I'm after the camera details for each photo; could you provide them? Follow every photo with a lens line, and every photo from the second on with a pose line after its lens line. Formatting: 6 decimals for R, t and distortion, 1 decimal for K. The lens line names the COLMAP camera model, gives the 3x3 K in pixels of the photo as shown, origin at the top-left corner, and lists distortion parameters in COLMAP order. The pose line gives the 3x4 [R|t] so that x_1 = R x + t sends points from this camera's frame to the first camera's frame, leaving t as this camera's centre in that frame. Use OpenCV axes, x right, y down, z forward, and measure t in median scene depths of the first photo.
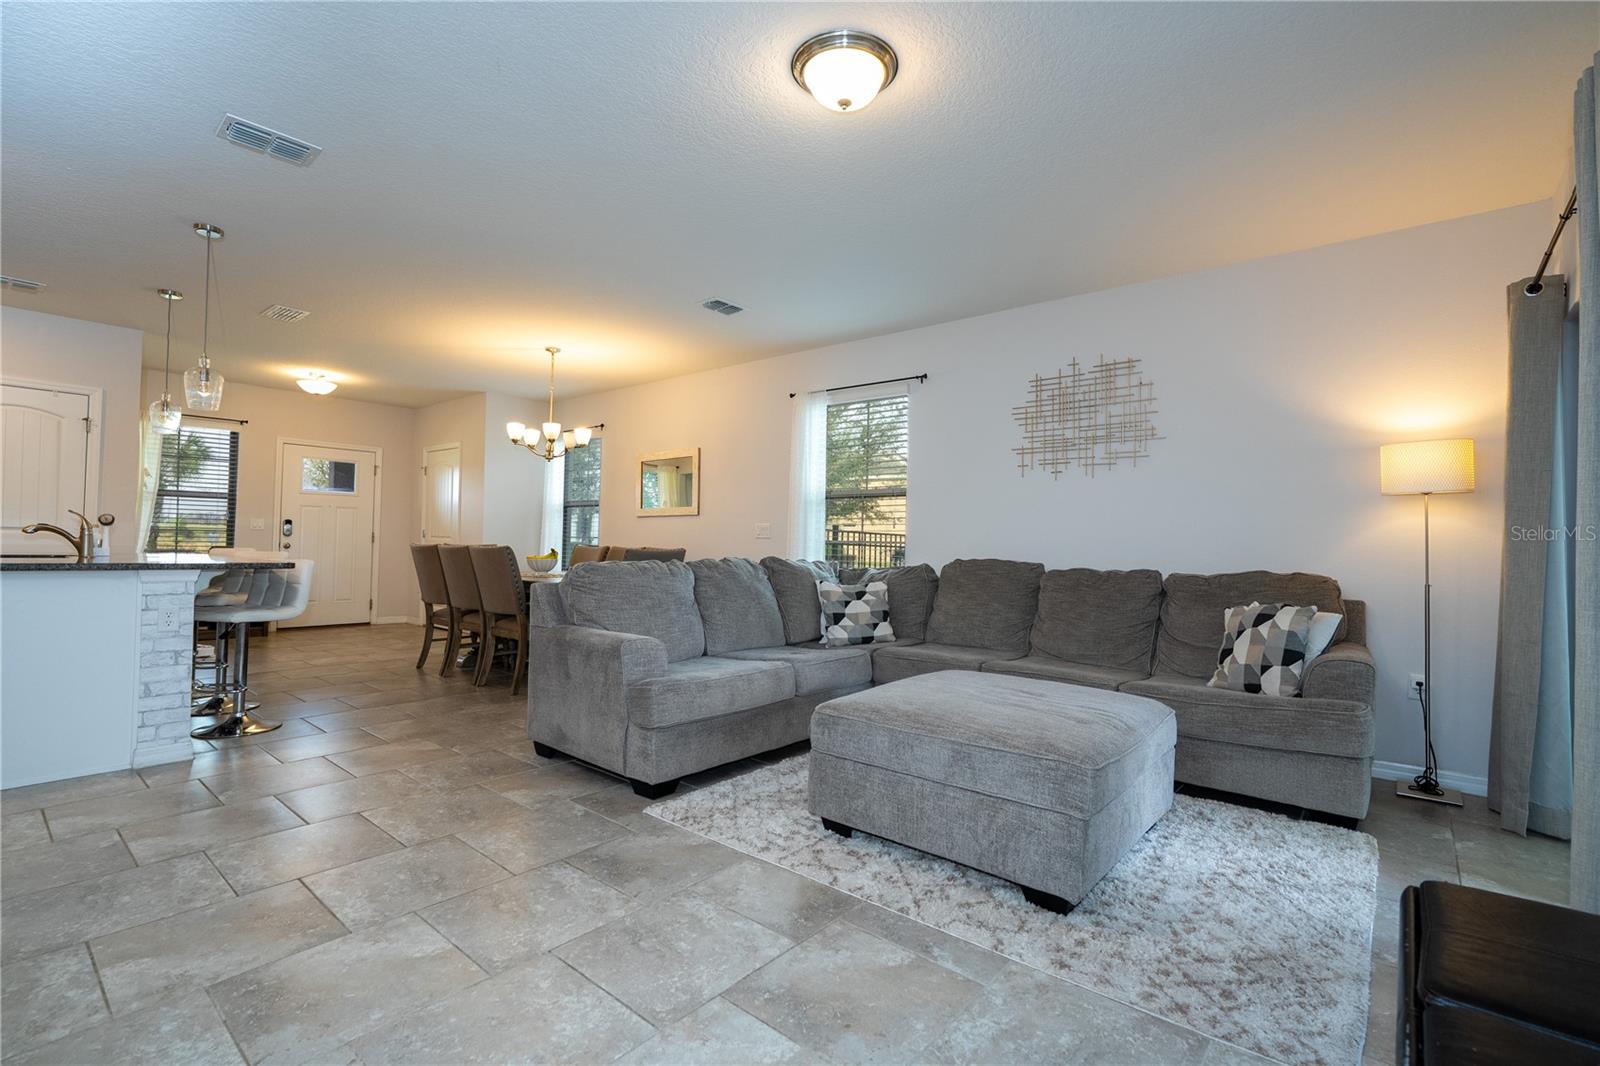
lens RADIAL K [[723.3, 0, 813.5], [0, 723.3, 533.3], [0, 0, 1]] dist [-0.002360, 0.000359]
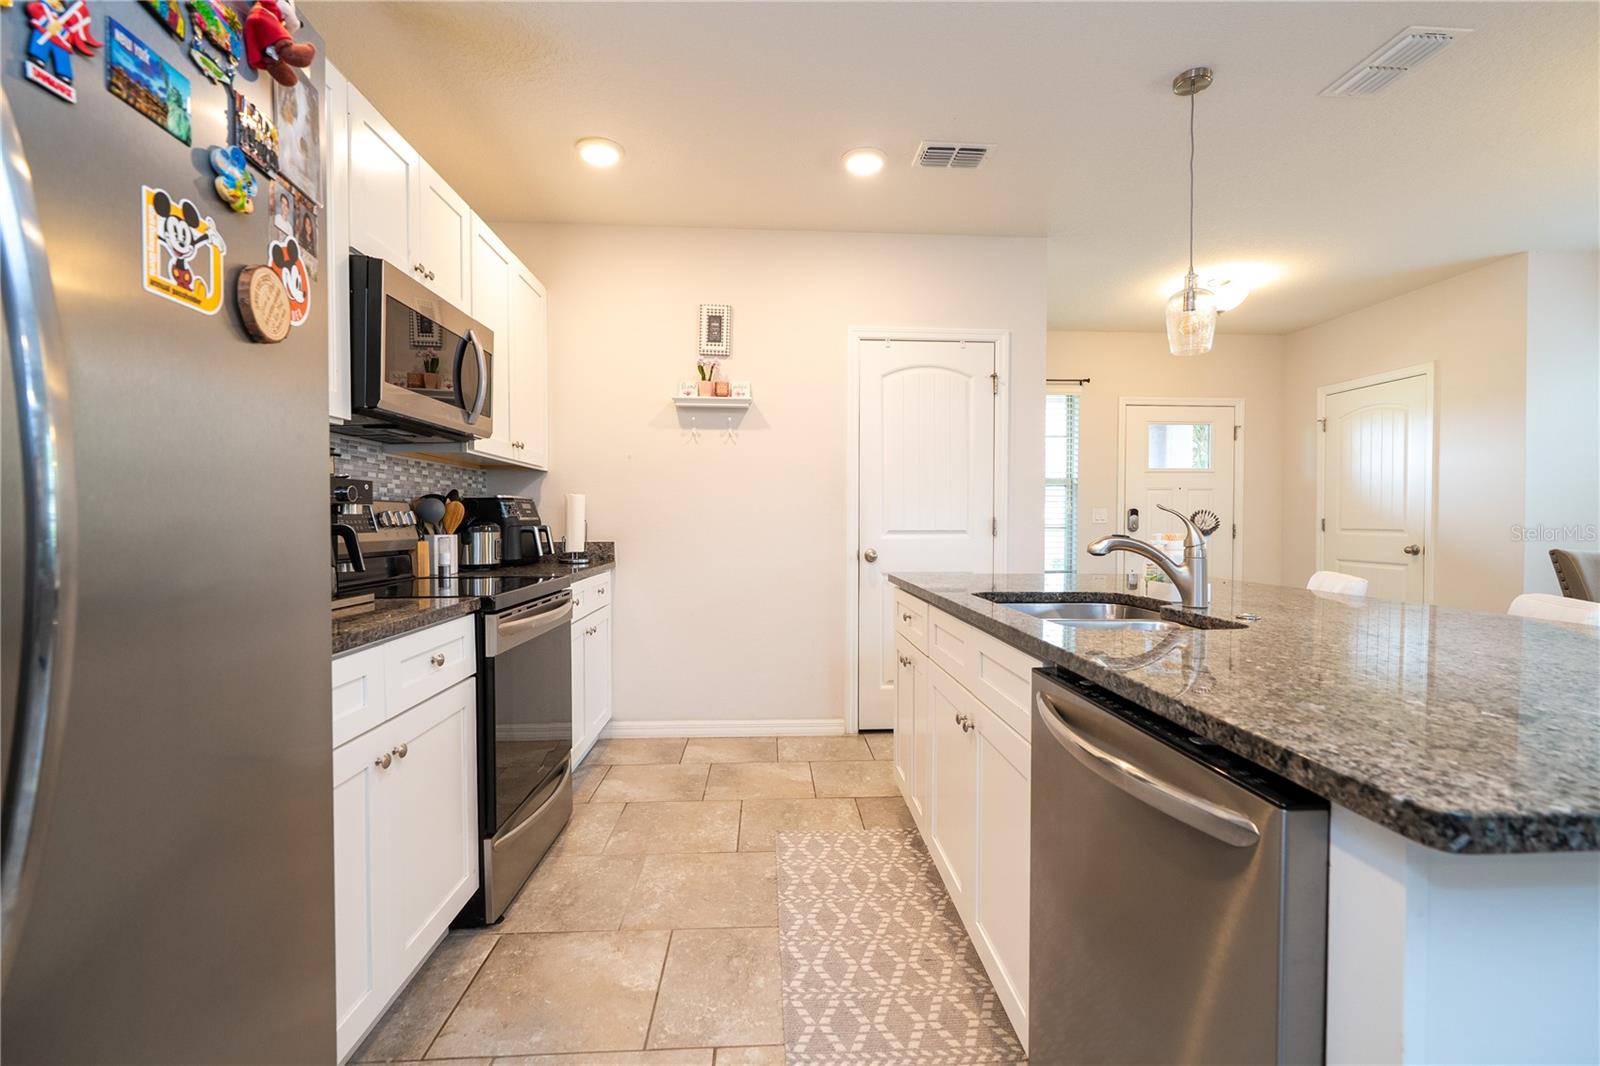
lens RADIAL K [[723.3, 0, 802.7], [0, 723.3, 536.5], [0, 0, 1]] dist [-0.002360, 0.000359]
pose [[0.682573, -0.001980, -0.730815, -0.729125], [0.023352, 0.999545, 0.019102, -0.022209], [0.730444, -0.030104, 0.682308, 0.444155]]
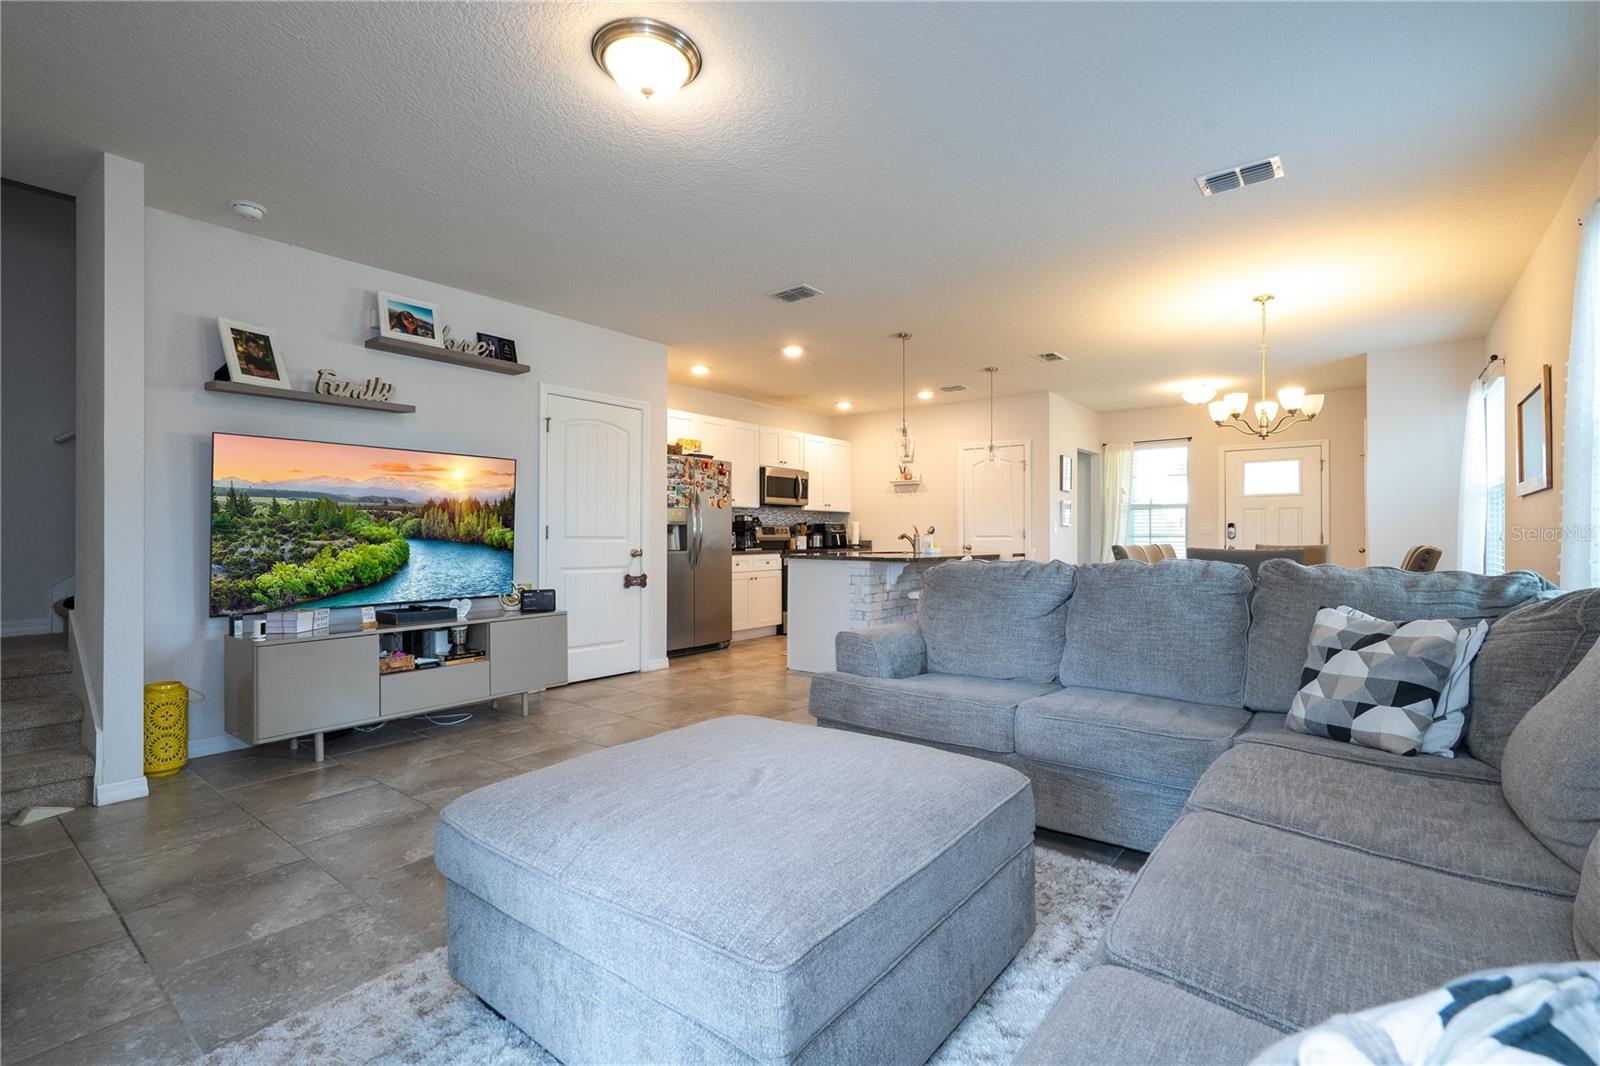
lens RADIAL K [[723.3, 0, 813.7], [0, 723.3, 534.5], [0, 0, 1]] dist [-0.002360, 0.000359]
pose [[0.027696, -0.022278, -0.999368, 0.536285], [0.016031, 0.999633, -0.021839, 0.019174], [0.999488, -0.015416, 0.028043, 0.623683]]
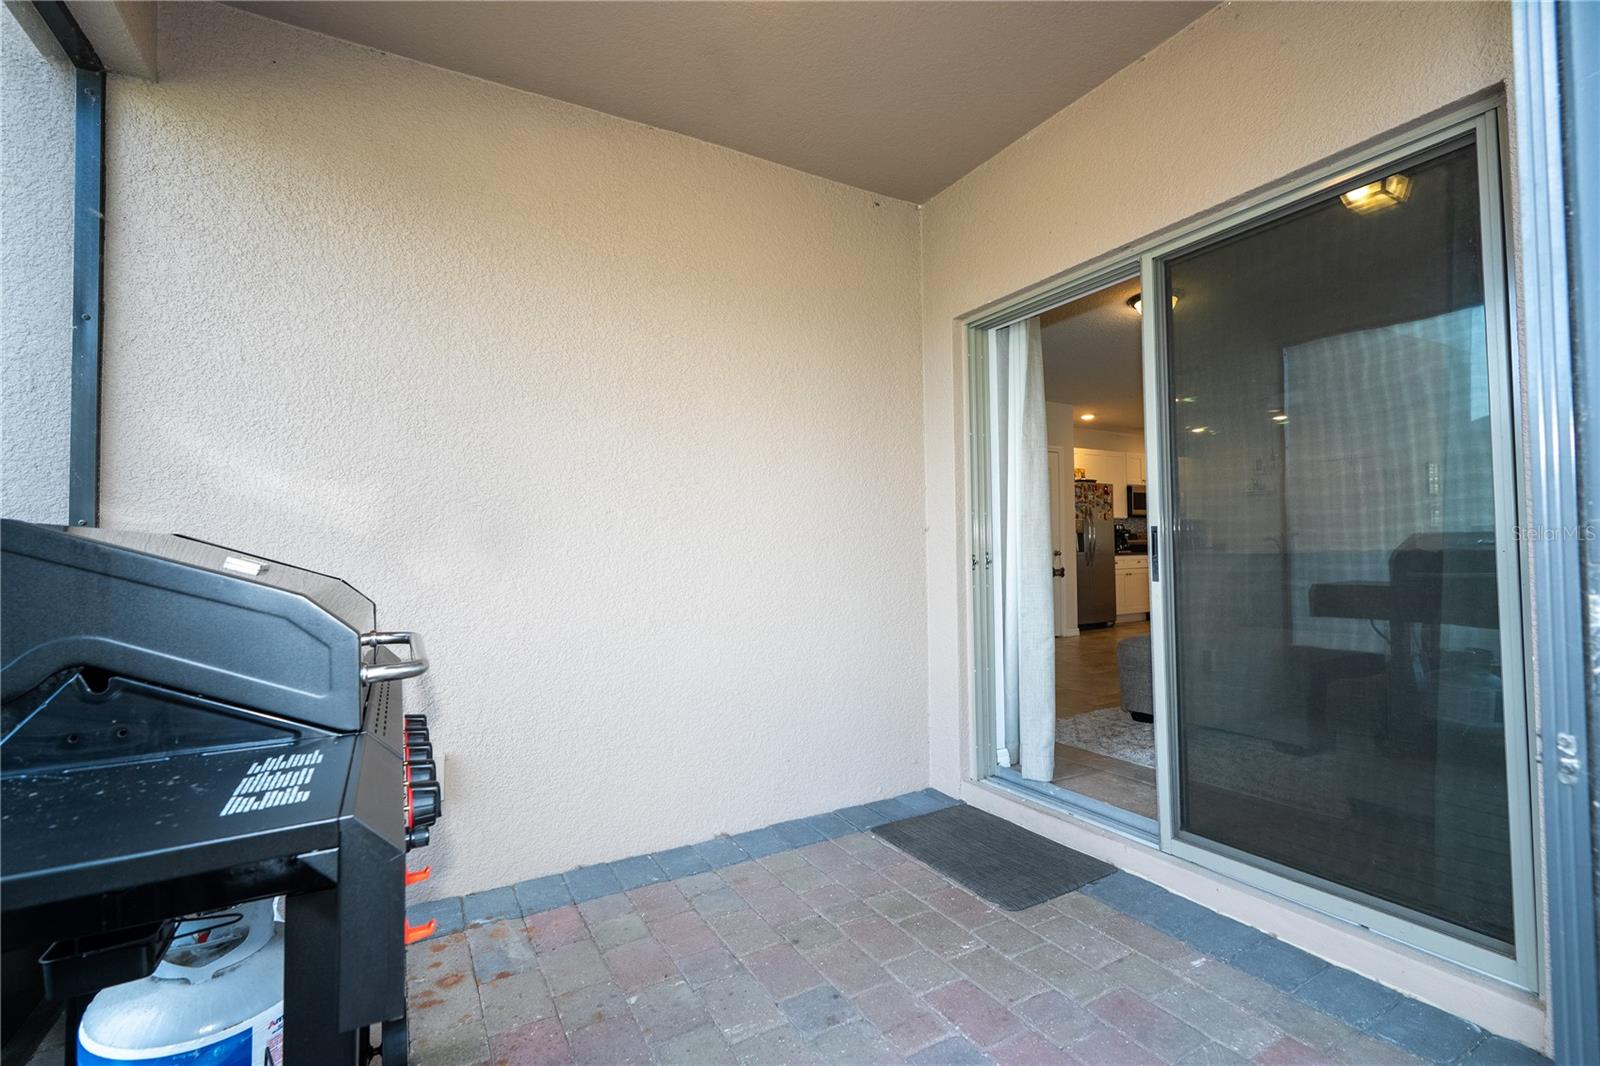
lens RADIAL K [[723.3, 0, 800.8], [0, 723.3, 523.8], [0, 0, 1]] dist [-0.002360, 0.000359]
pose [[-0.351217, -0.048714, -0.935026, 1.147085], [0.019505, 0.998048, -0.059324, 0.039764], [0.936091, -0.039074, -0.349582, 0.391866]]
